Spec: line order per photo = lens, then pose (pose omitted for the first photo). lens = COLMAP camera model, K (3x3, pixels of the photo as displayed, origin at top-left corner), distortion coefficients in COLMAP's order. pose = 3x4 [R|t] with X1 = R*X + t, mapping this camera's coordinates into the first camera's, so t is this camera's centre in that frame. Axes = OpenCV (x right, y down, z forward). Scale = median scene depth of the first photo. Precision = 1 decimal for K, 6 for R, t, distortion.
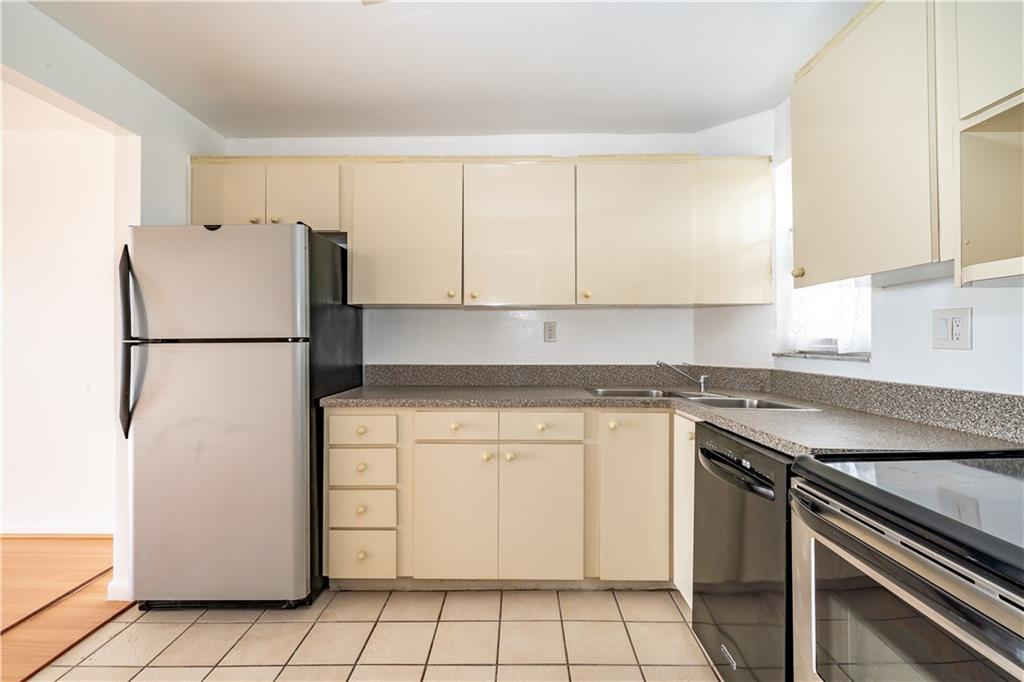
lens RADIAL K [[458.3, 0, 533.0], [0, 458.3, 338.8], [0, 0, 1]] dist [-0.000480, 0.001317]
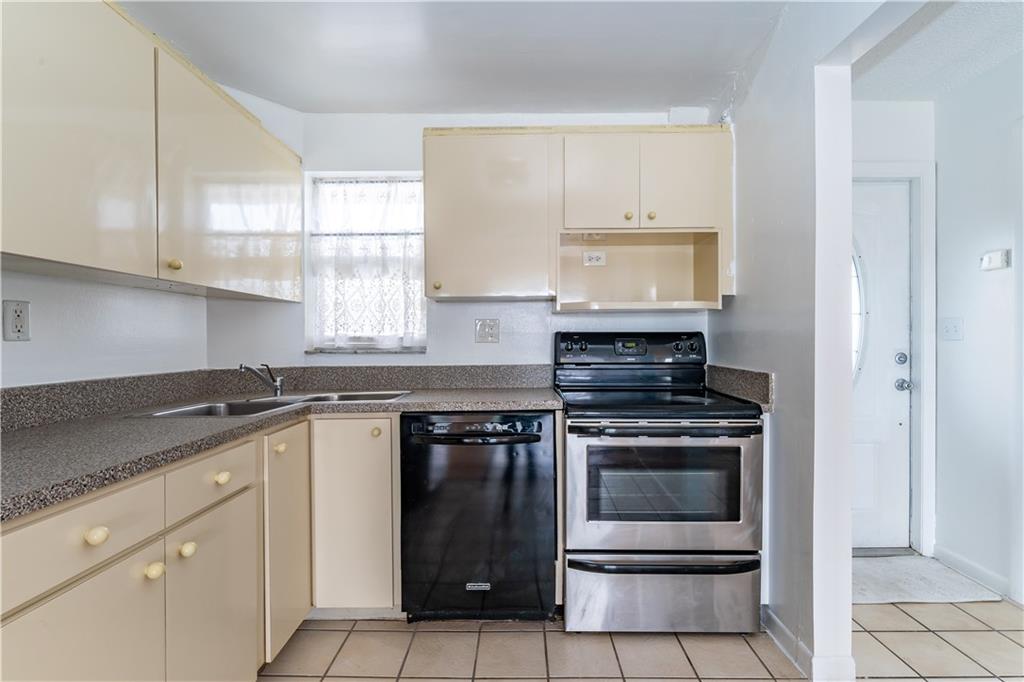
lens RADIAL K [[458.3, 0, 514.3], [0, 458.3, 343.4], [0, 0, 1]] dist [-0.000480, 0.001317]
pose [[0.040703, -0.008389, 0.999136, -0.558502], [0.001885, 0.999964, 0.008319, 0.007941], [-0.999170, 0.001544, 0.040717, 0.566571]]
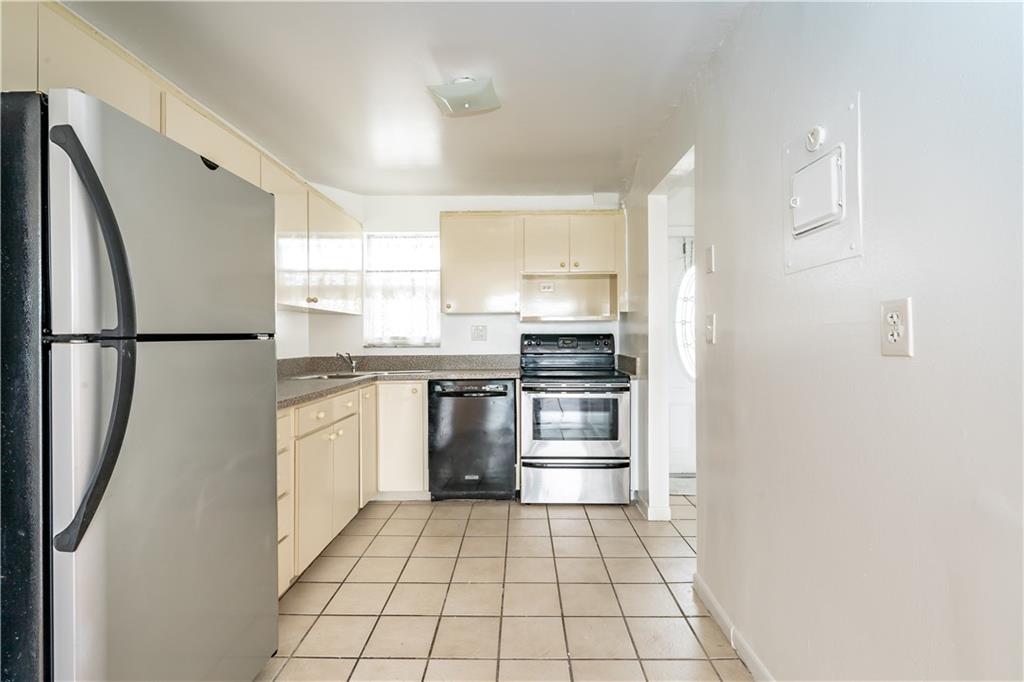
lens RADIAL K [[458.3, 0, 513.8], [0, 458.3, 336.3], [0, 0, 1]] dist [-0.000480, 0.001317]
pose [[0.045809, 0.003366, 0.998945, -1.236073], [0.001719, 0.999993, -0.003448, 0.004966], [-0.998949, 0.001876, 0.045803, 0.457973]]
